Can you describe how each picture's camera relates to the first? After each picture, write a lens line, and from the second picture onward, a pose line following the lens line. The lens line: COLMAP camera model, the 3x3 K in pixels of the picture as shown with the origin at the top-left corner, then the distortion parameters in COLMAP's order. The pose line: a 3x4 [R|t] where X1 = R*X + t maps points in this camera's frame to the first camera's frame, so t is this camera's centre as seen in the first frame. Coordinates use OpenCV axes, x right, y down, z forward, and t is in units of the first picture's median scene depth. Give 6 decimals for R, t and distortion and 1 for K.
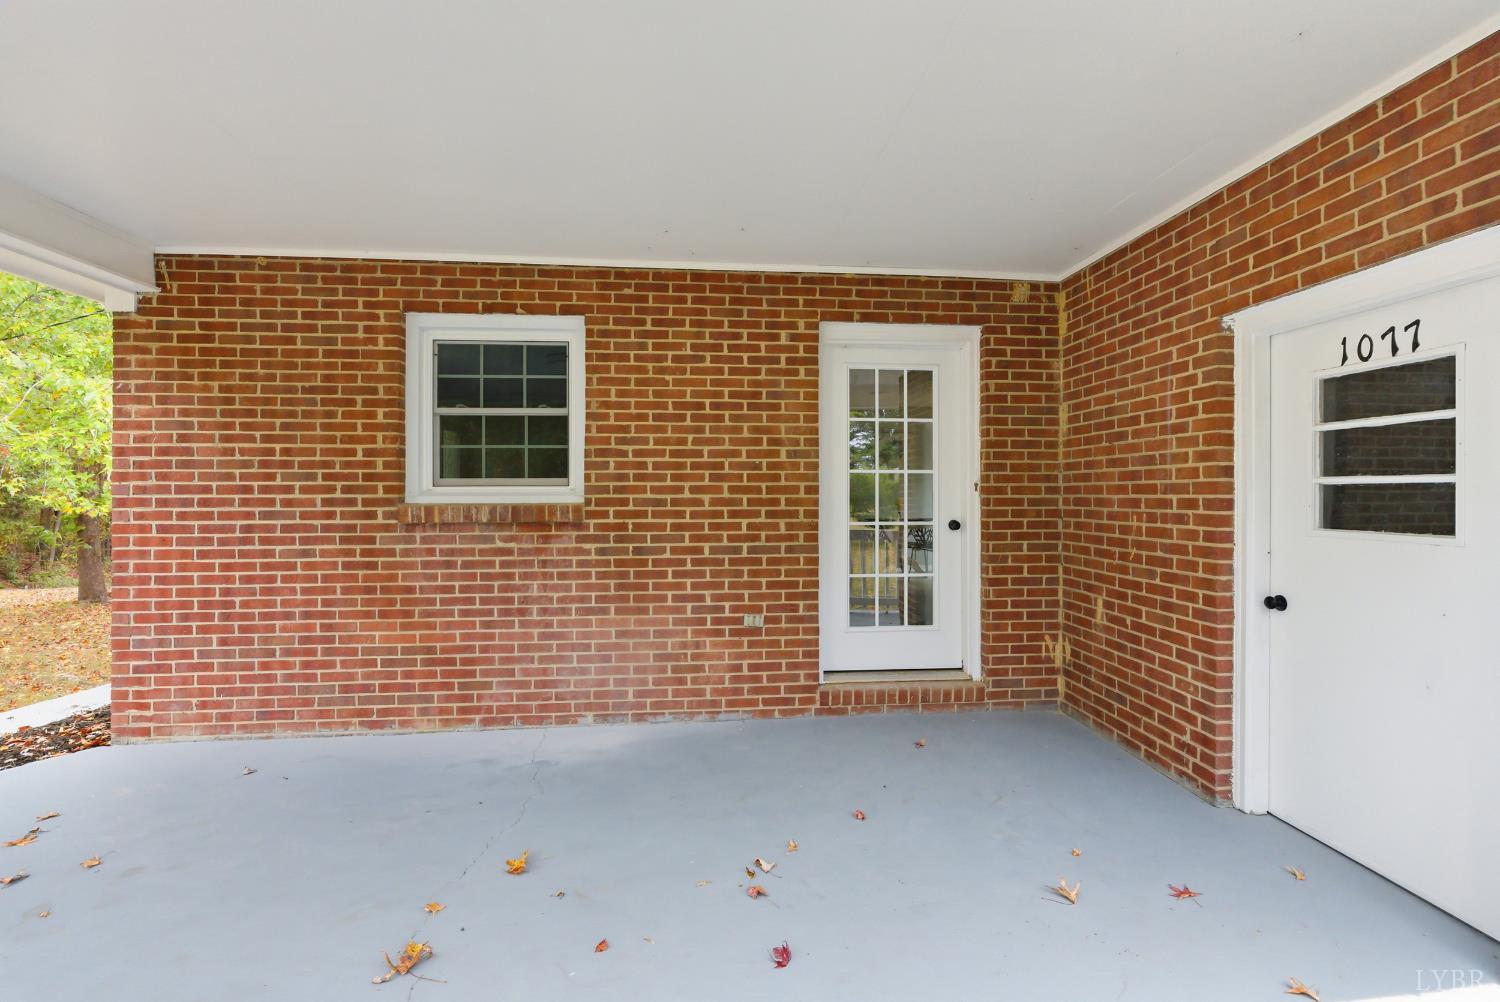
lens RADIAL K [[666.4, 0, 752.1], [0, 666.4, 502.6], [0, 0, 1]] dist [-0.002365, 0.000039]
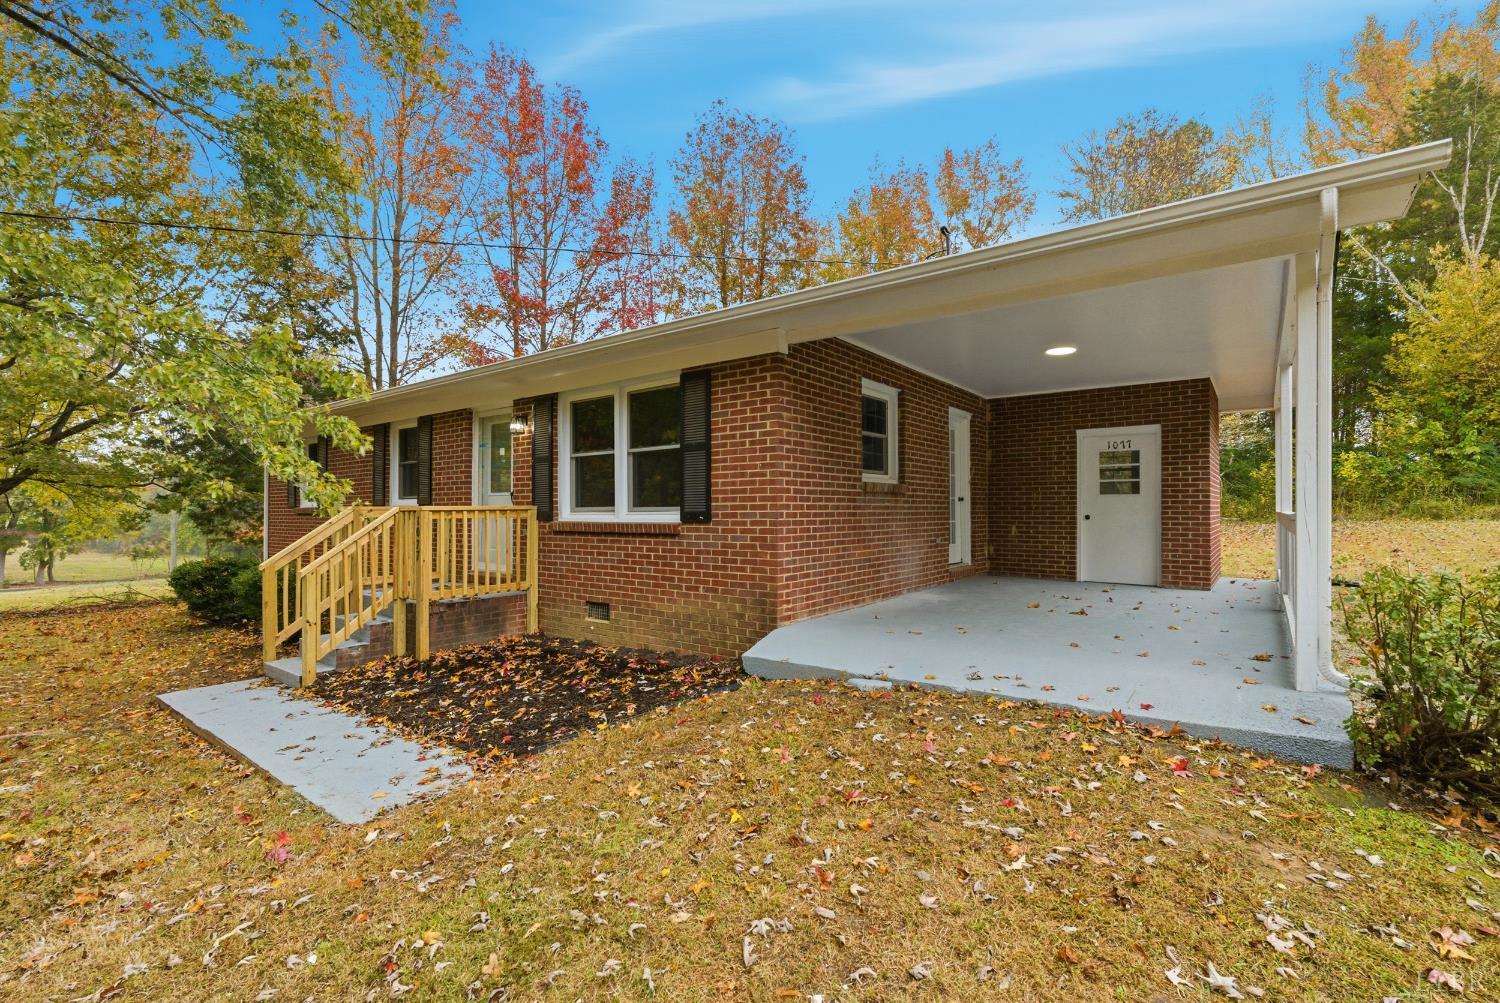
lens RADIAL K [[665.5, 0, 749.2], [0, 665.5, 525.1], [0, 0, 1]] dist [0.000690, 0.000550]
pose [[0.675966, -0.015657, 0.736767, -2.133110], [0.007609, 0.999869, 0.014268, 0.097113], [-0.736894, -0.004038, 0.675996, -0.010442]]
